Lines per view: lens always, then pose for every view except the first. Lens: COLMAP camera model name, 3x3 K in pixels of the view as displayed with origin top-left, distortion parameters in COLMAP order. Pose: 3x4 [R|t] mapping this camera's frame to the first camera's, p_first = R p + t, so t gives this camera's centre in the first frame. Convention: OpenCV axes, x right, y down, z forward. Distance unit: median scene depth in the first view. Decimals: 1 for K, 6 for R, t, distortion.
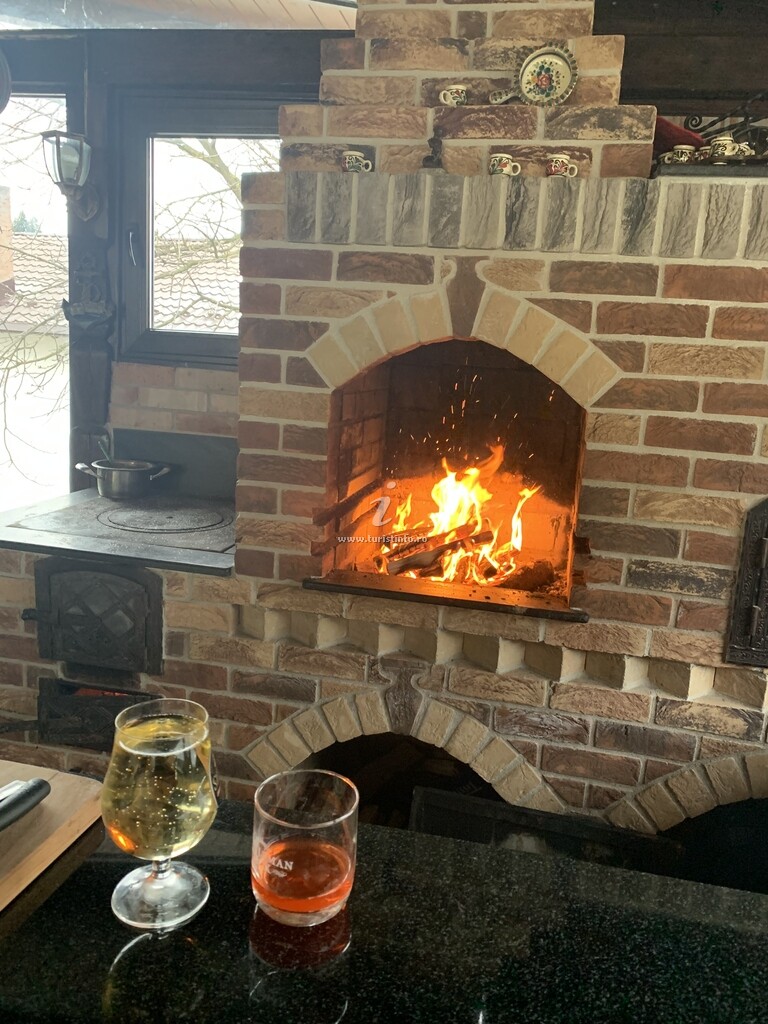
lens RADIAL K [[788.1, 0, 384.0], [0, 788.1, 512.0], [0, 0, 1]] dist [0.102061, -0.191371]
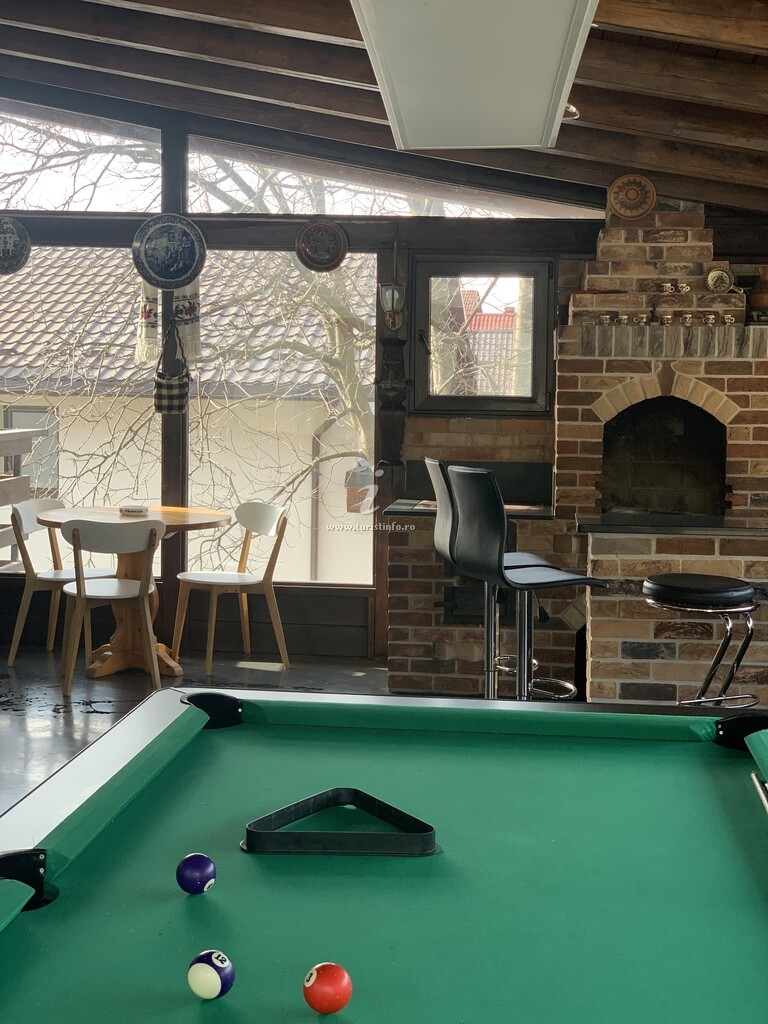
lens RADIAL K [[1546.1, 0, 384.0], [0, 1546.1, 526.3], [0, 0, 1]] dist [0.103908, 0.182626]
pose [[0.992769, -0.057370, 0.105440, -1.142280], [0.068019, 0.992625, -0.100349, 0.509595], [-0.098906, 0.106795, 0.989350, -3.102836]]
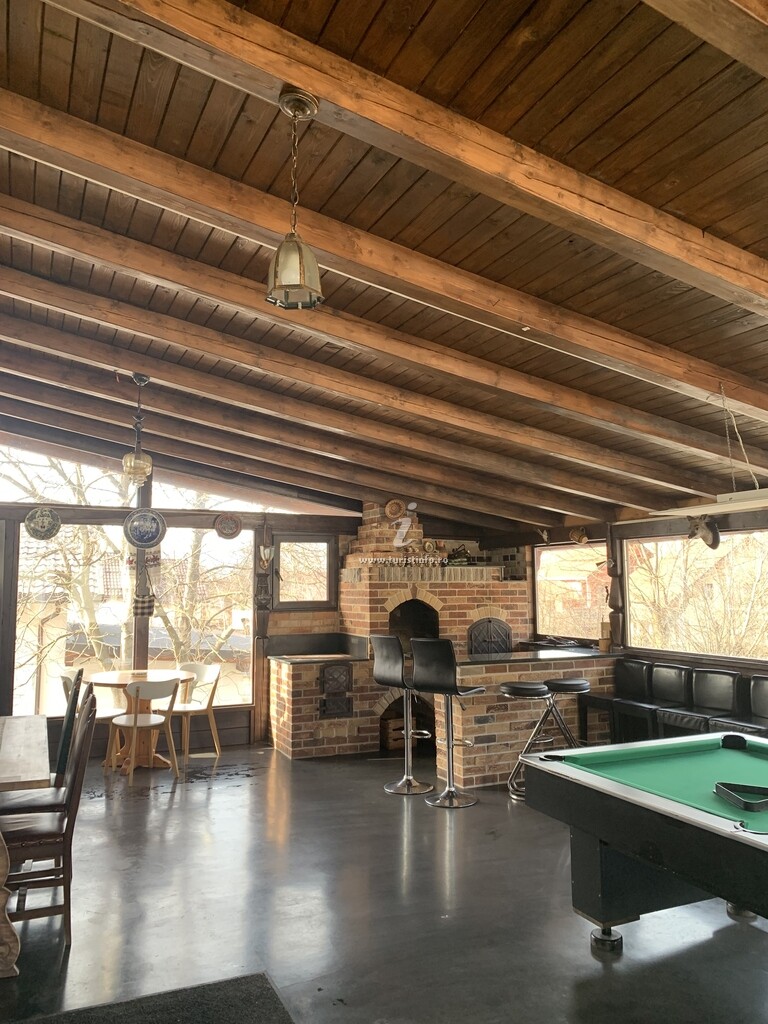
lens RADIAL K [[788.1, 0, 384.0], [0, 788.1, 512.0], [0, 0, 1]] dist [0.102061, -0.191371]
pose [[0.795677, -0.013992, 0.605560, -2.895523], [0.175246, 0.962295, -0.208031, 0.227201], [-0.579817, 0.271647, 0.768128, -2.656532]]
